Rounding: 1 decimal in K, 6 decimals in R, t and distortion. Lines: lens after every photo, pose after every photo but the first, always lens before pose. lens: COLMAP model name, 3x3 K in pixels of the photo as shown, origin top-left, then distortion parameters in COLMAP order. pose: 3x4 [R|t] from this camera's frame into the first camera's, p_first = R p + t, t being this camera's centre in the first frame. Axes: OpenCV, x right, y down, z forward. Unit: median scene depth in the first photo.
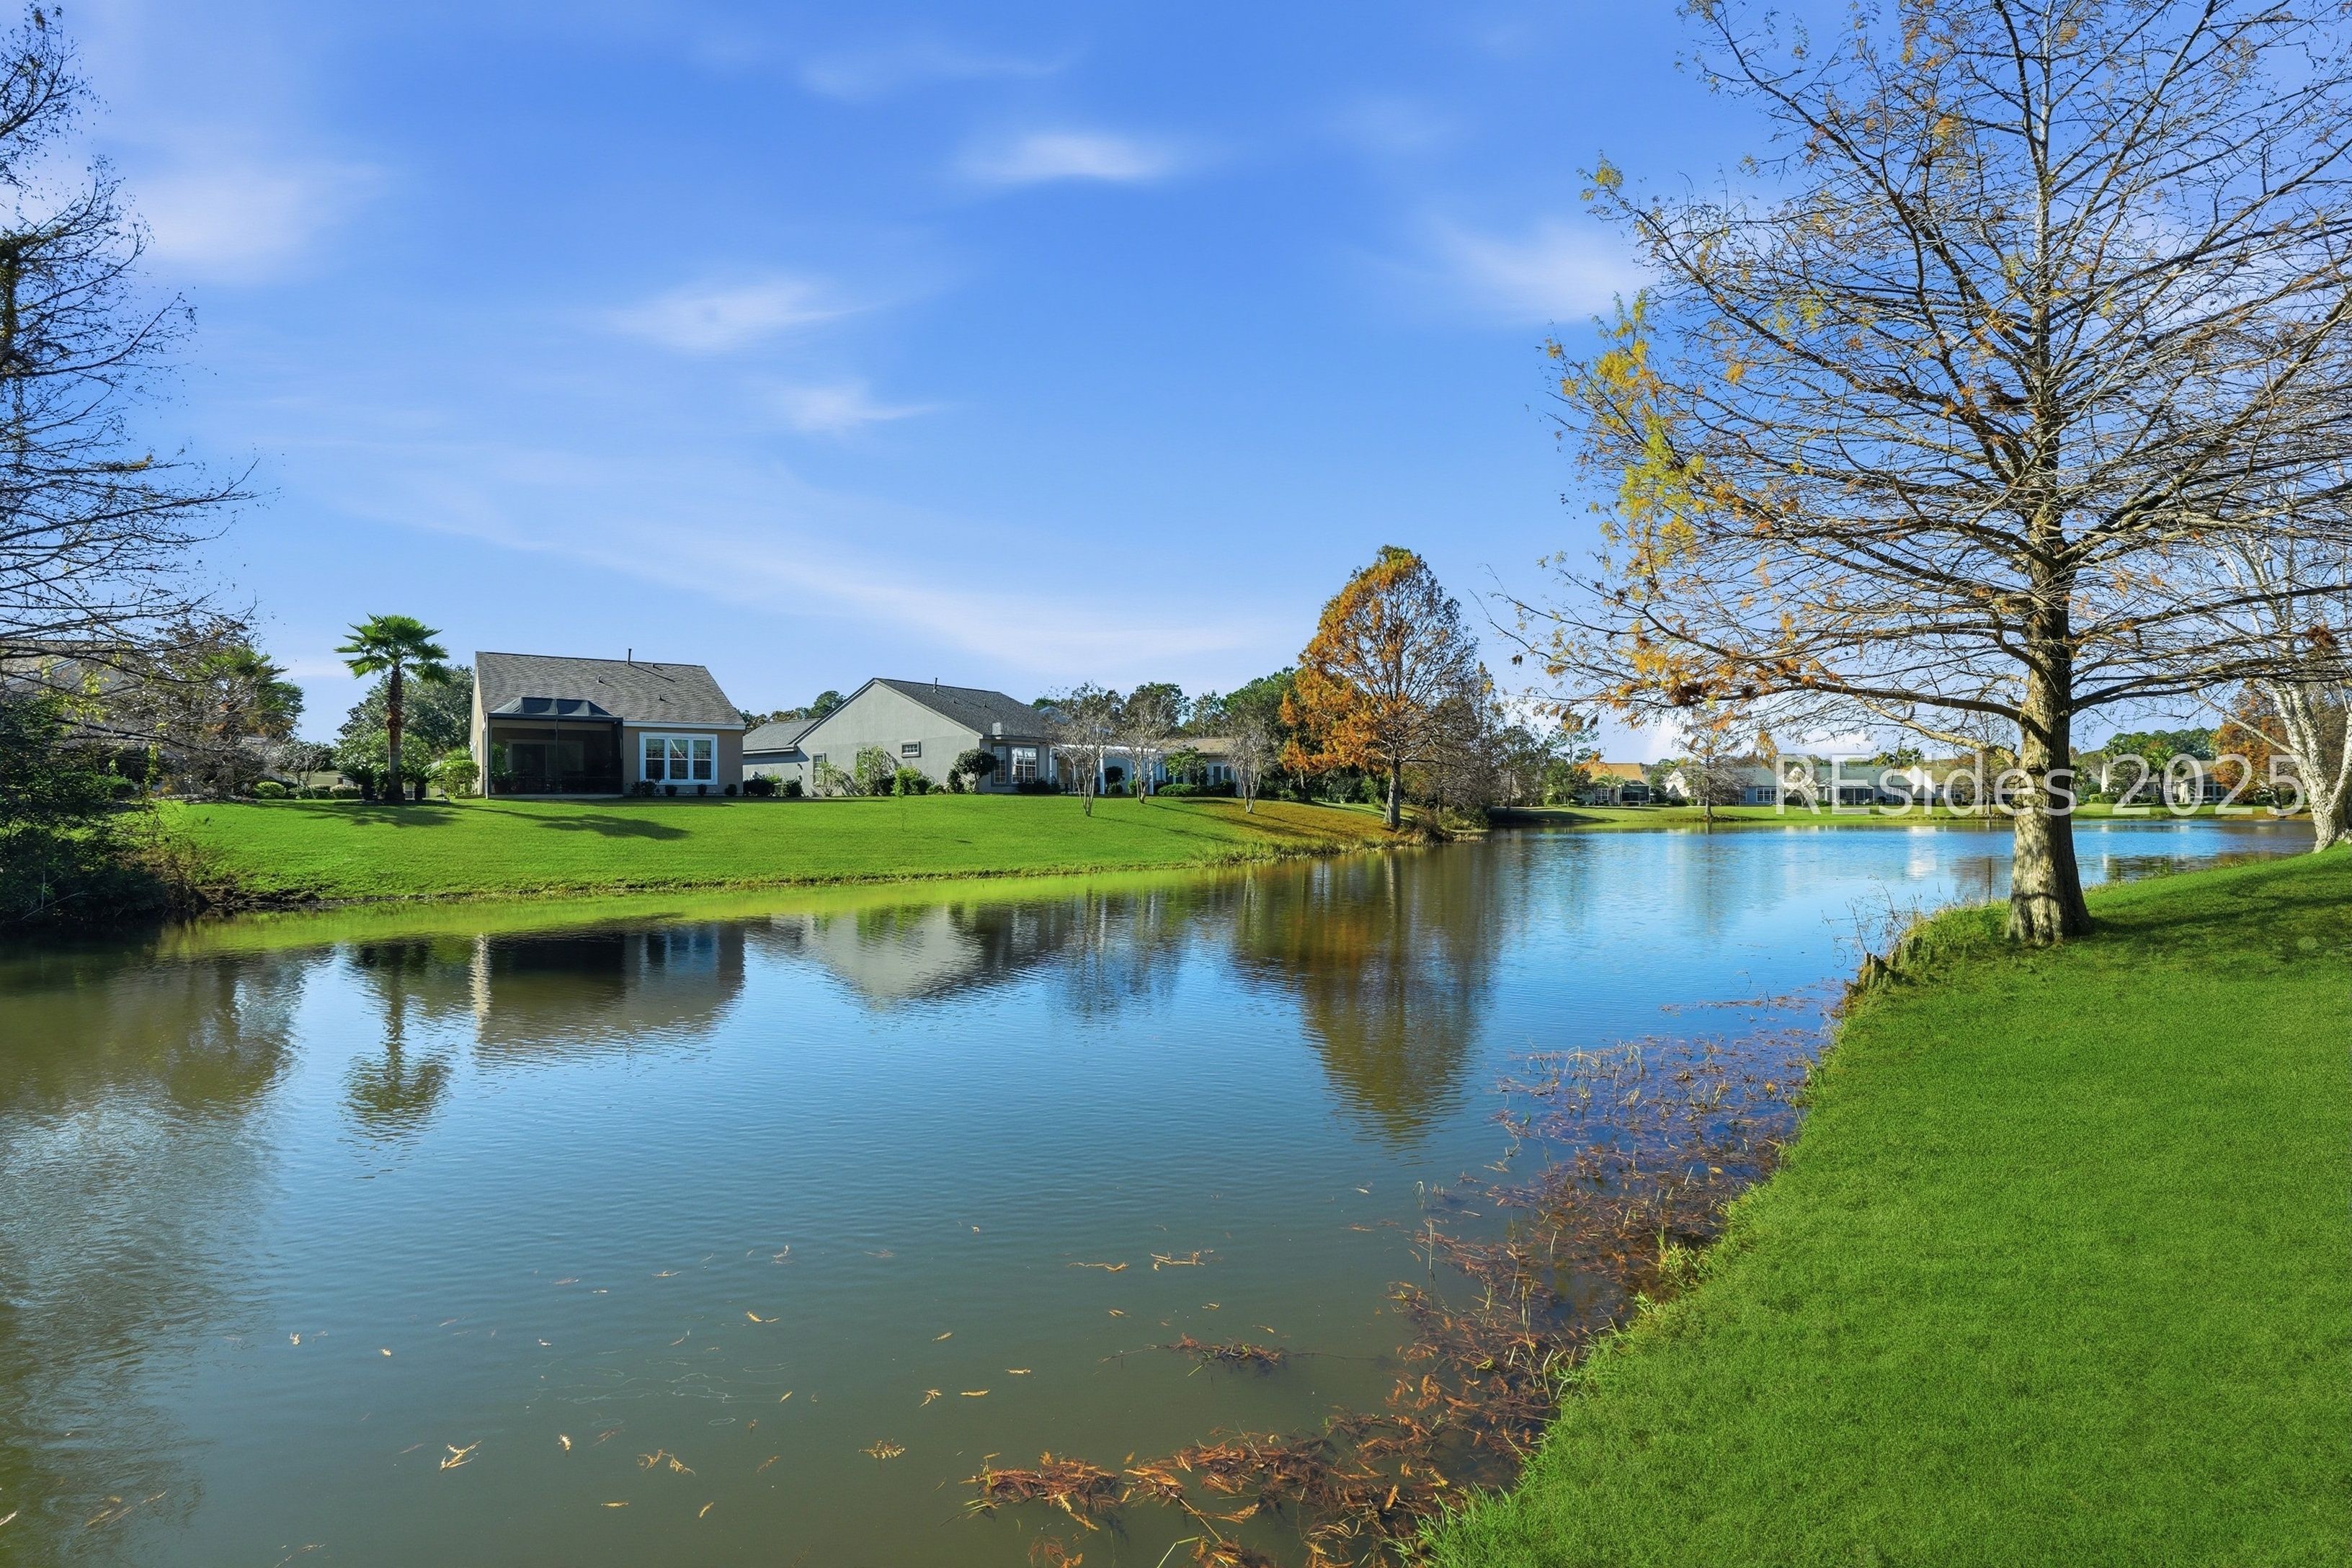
lens RADIAL K [[1069.9, 0, 1180.3], [0, 1069.9, 795.6], [0, 0, 1]] dist [-0.002562, -0.000011]
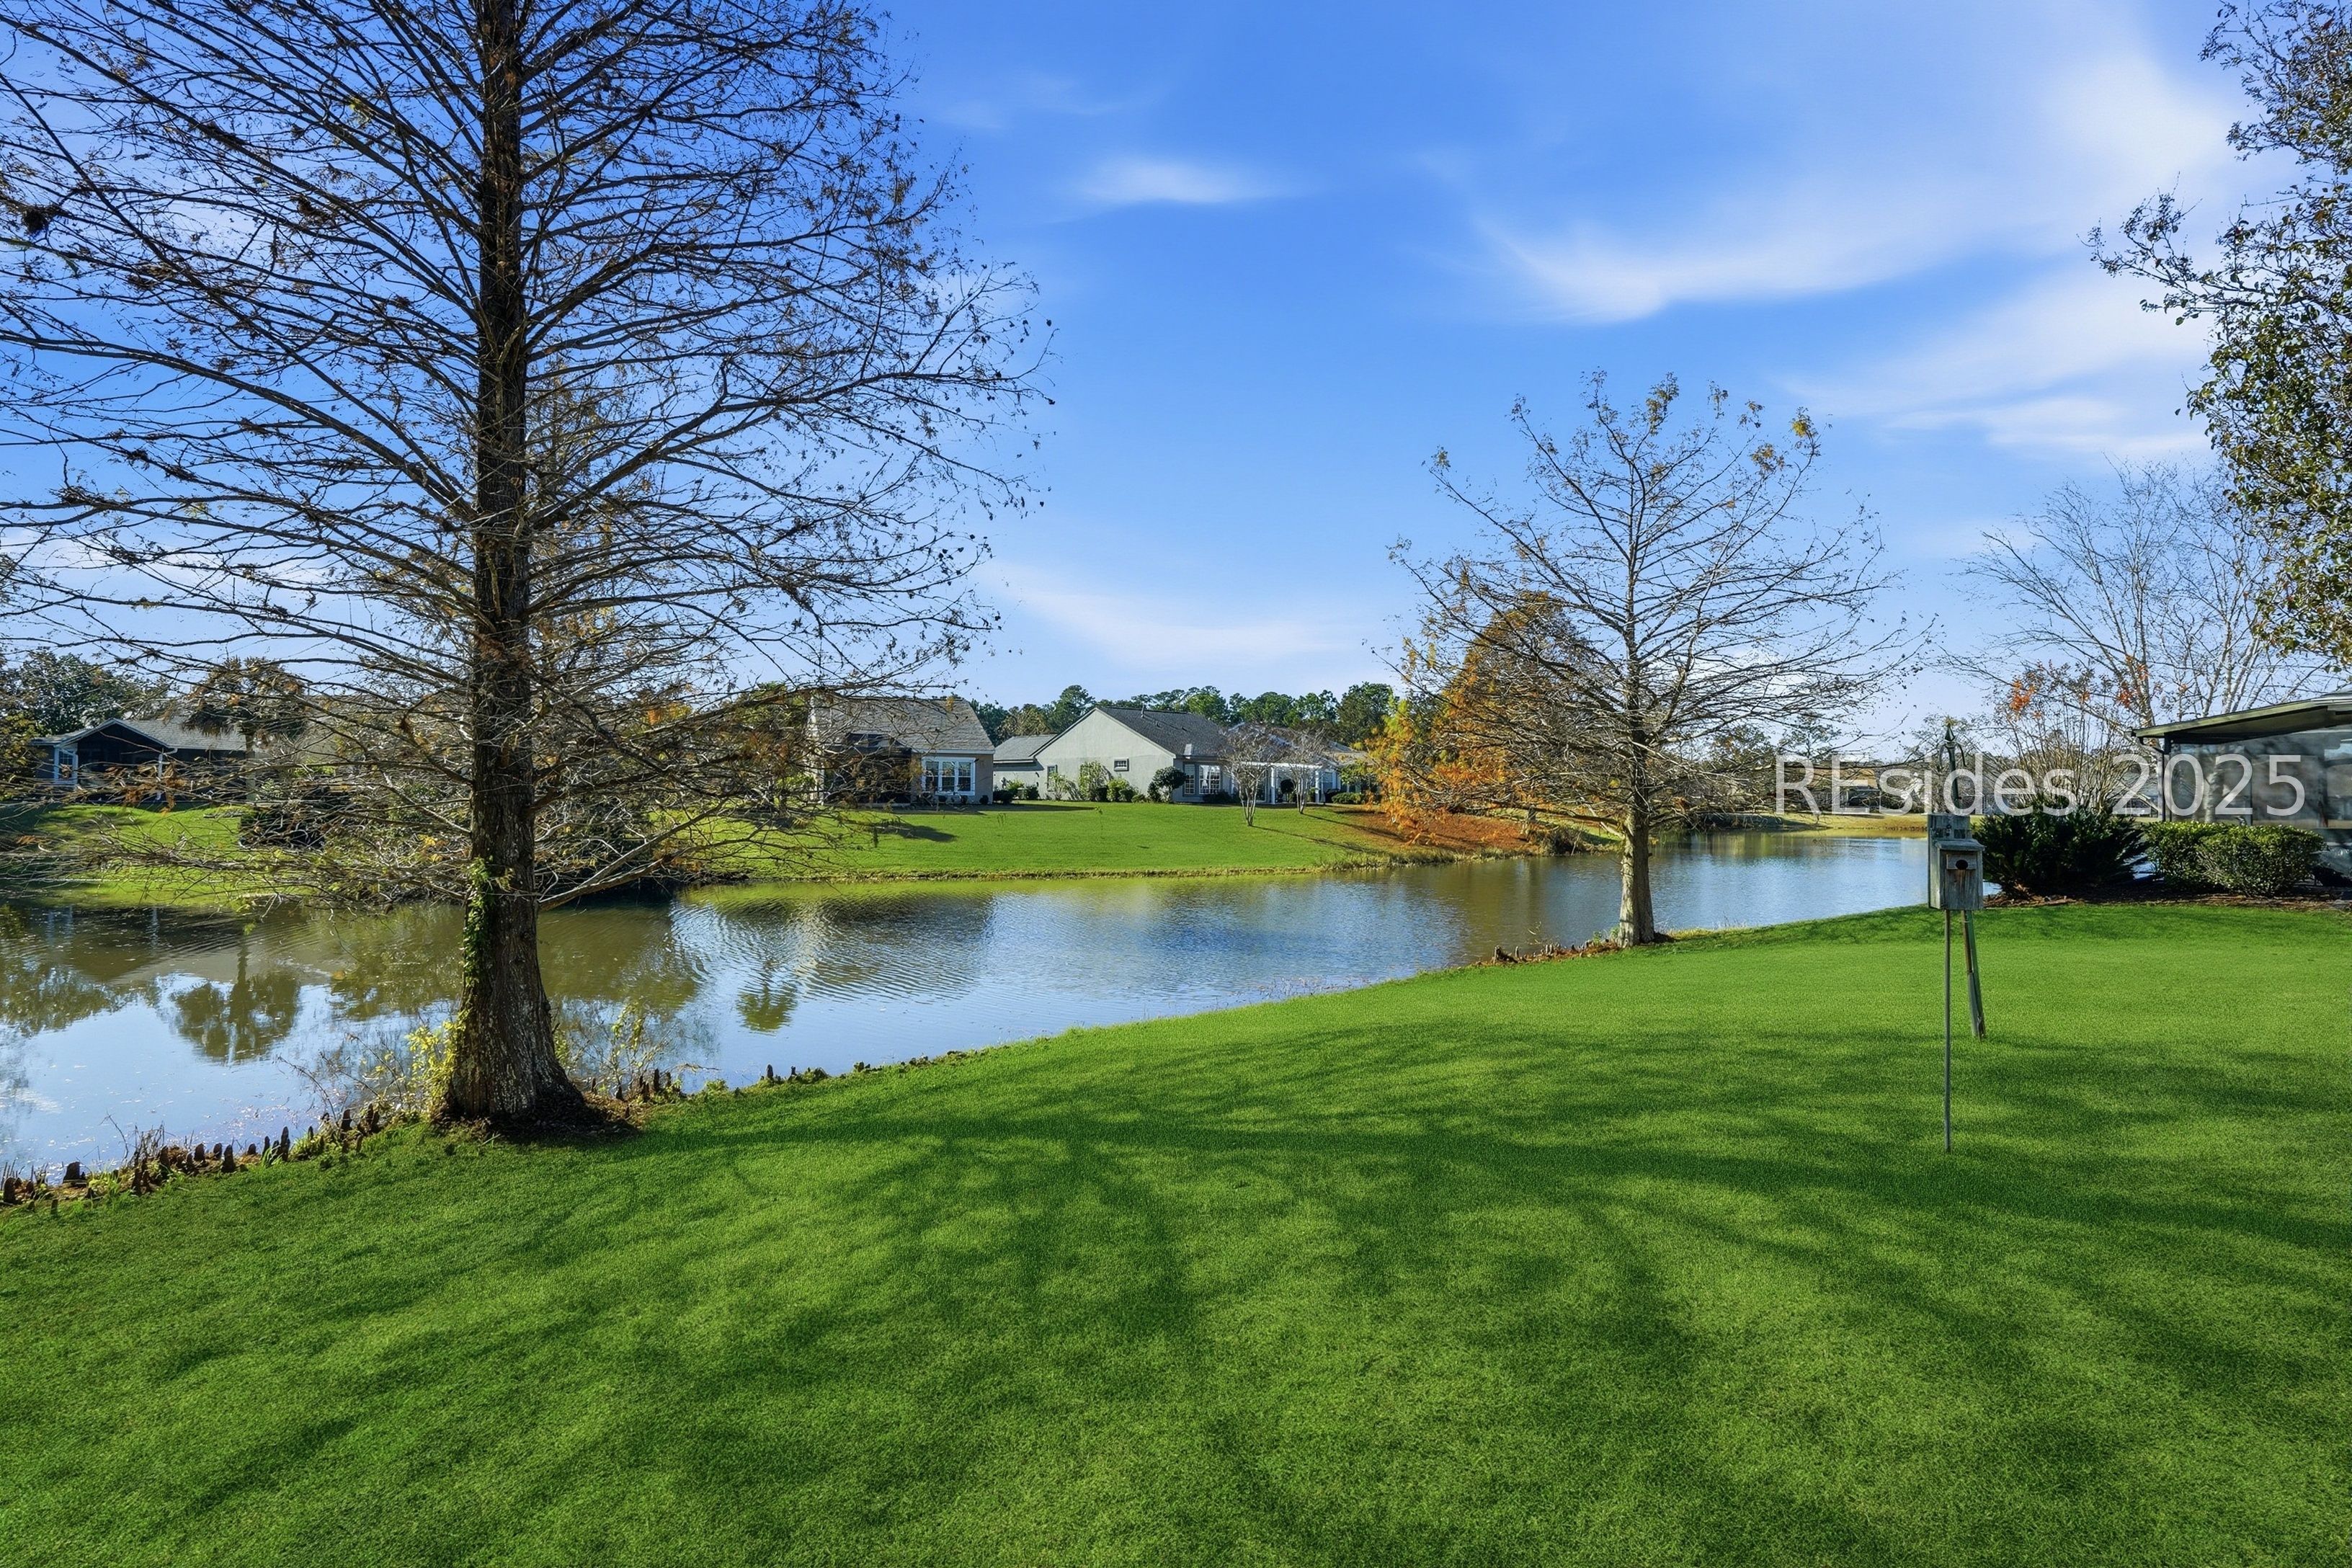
lens RADIAL K [[1069.9, 0, 1180.3], [0, 1069.9, 795.6], [0, 0, 1]] dist [-0.002562, -0.000011]
pose [[0.975821, 0.017957, -0.217834, 0.087708], [-0.014712, 0.999755, 0.016513, -0.029605], [0.218078, -0.012909, 0.975846, -0.200461]]
